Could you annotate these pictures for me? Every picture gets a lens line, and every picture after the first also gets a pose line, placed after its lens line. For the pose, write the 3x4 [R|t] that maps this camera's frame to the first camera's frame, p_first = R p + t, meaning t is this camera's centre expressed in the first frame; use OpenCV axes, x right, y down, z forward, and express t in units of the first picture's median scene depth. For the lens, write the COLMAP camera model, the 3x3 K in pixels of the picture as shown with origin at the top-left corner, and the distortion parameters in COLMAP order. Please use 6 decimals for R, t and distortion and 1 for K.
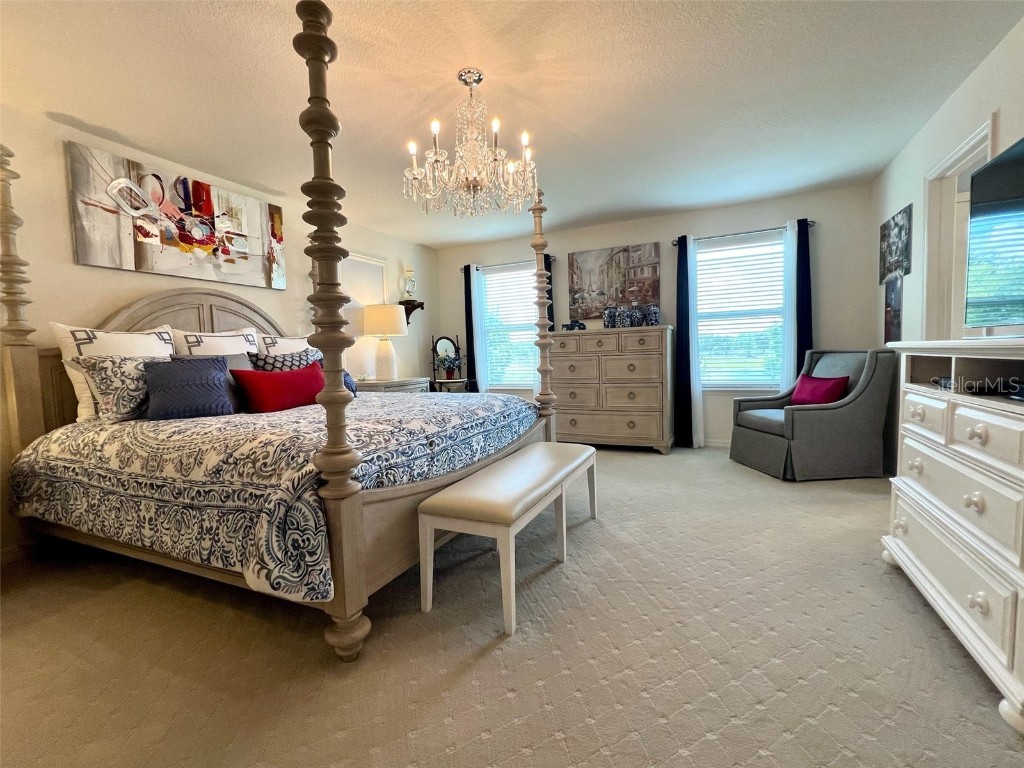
lens RADIAL K [[452.9, 0, 512.1], [0, 452.9, 383.2], [0, 0, 1]] dist [0.002297, 0.000185]
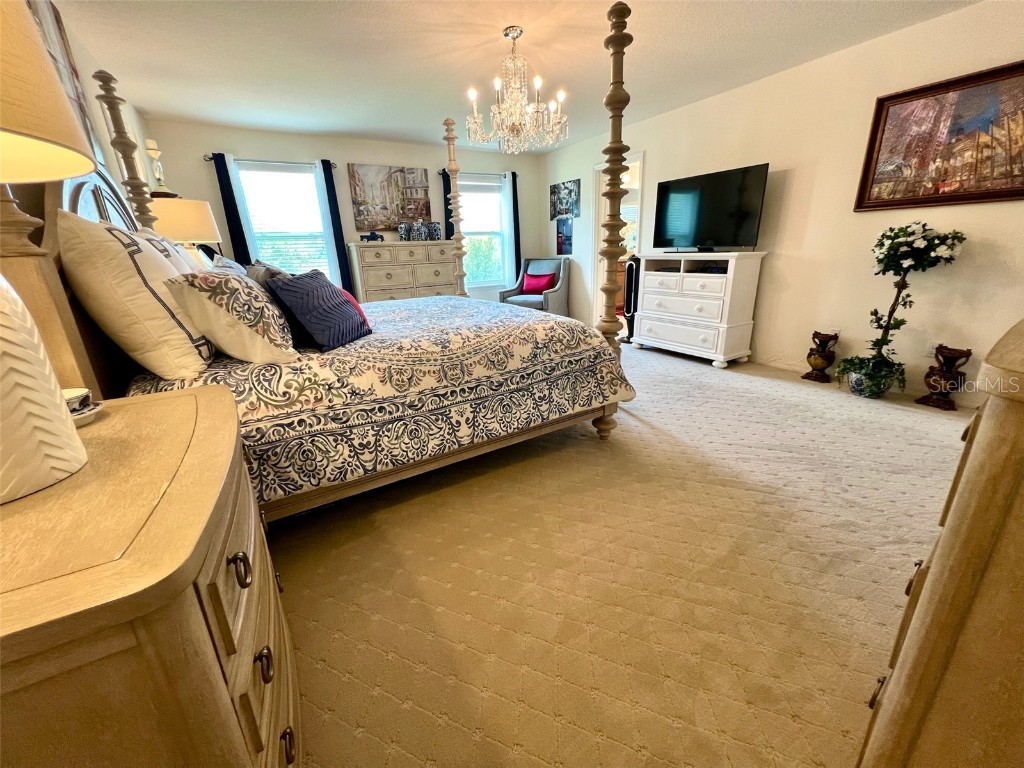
lens RADIAL K [[411.4, 0, 511.2], [0, 411.4, 381.5], [0, 0, 1]] dist [-0.002376, 0.000059]
pose [[0.547162, -0.245771, 0.800132, -0.932024], [0.071290, 0.966131, 0.248009, -0.017778], [-0.833986, -0.078660, 0.546151, 0.230304]]
